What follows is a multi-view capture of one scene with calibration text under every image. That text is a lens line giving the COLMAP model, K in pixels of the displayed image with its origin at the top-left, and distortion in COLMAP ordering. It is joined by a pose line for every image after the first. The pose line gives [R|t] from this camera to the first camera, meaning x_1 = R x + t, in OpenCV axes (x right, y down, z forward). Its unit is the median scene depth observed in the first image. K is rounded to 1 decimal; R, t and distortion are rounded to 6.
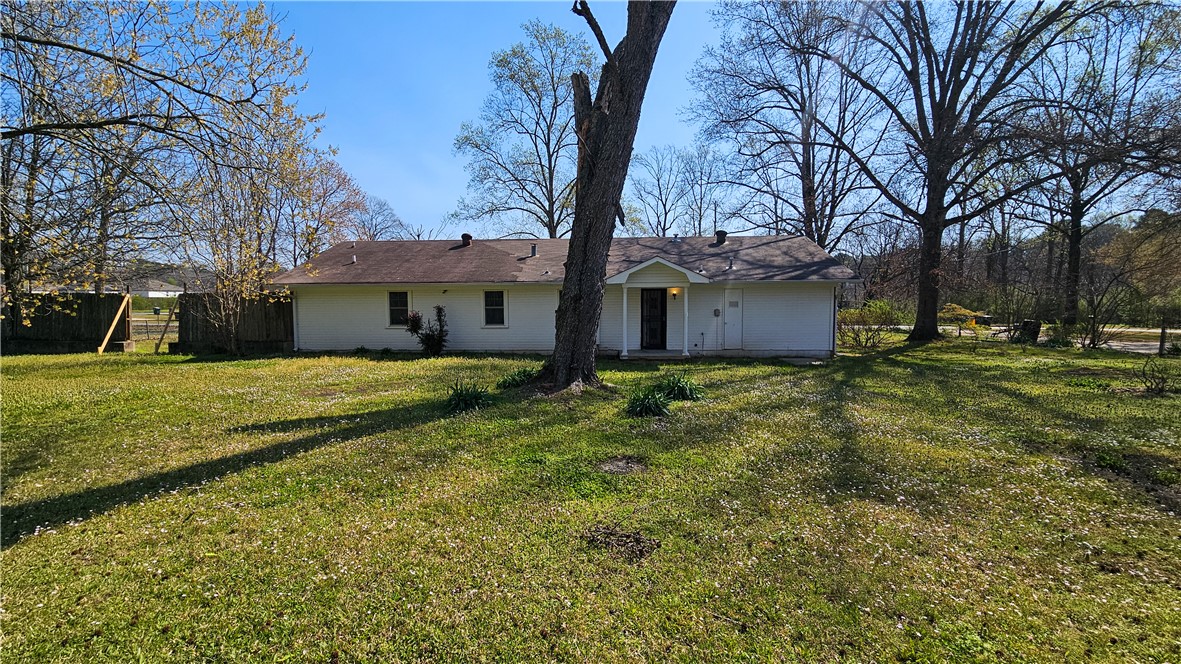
lens RADIAL K [[482.0, 0, 595.0], [0, 482.0, 330.5], [0, 0, 1]] dist [-0.013706, -0.000384]
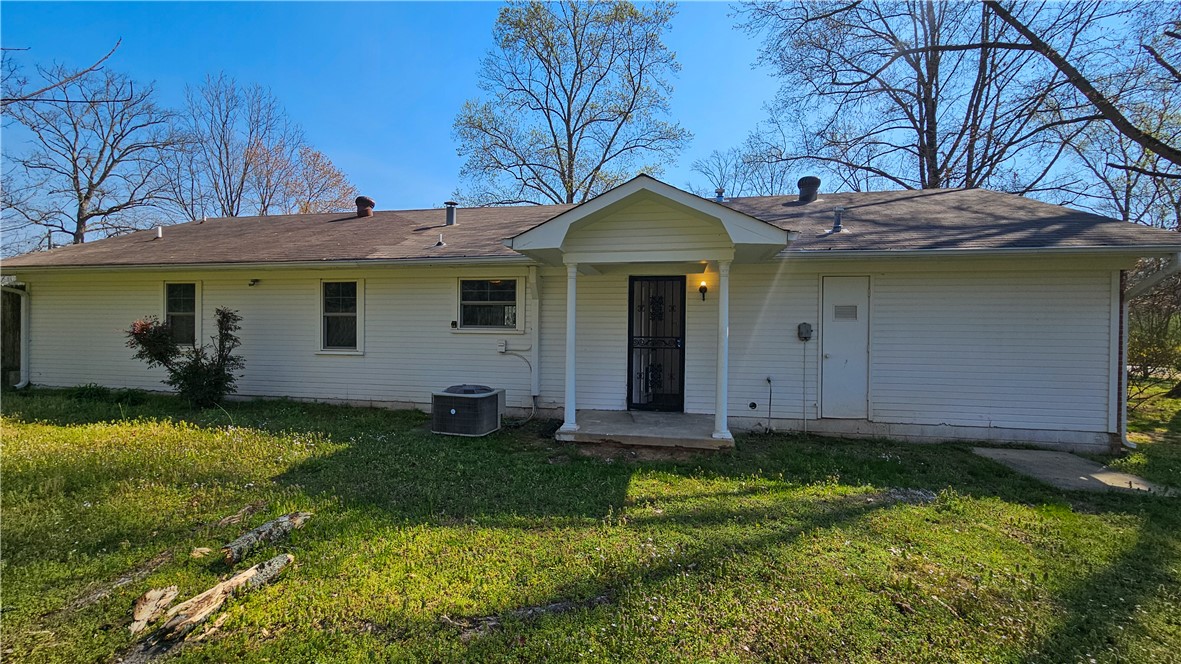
lens RADIAL K [[482.0, 0, 584.1], [0, 482.0, 338.6], [0, 0, 1]] dist [-0.013706, -0.000384]
pose [[0.988255, 0.018819, -0.151650, 0.112148], [-0.024244, 0.999127, -0.034007, -0.010276], [0.150878, 0.037285, 0.987849, 0.494052]]
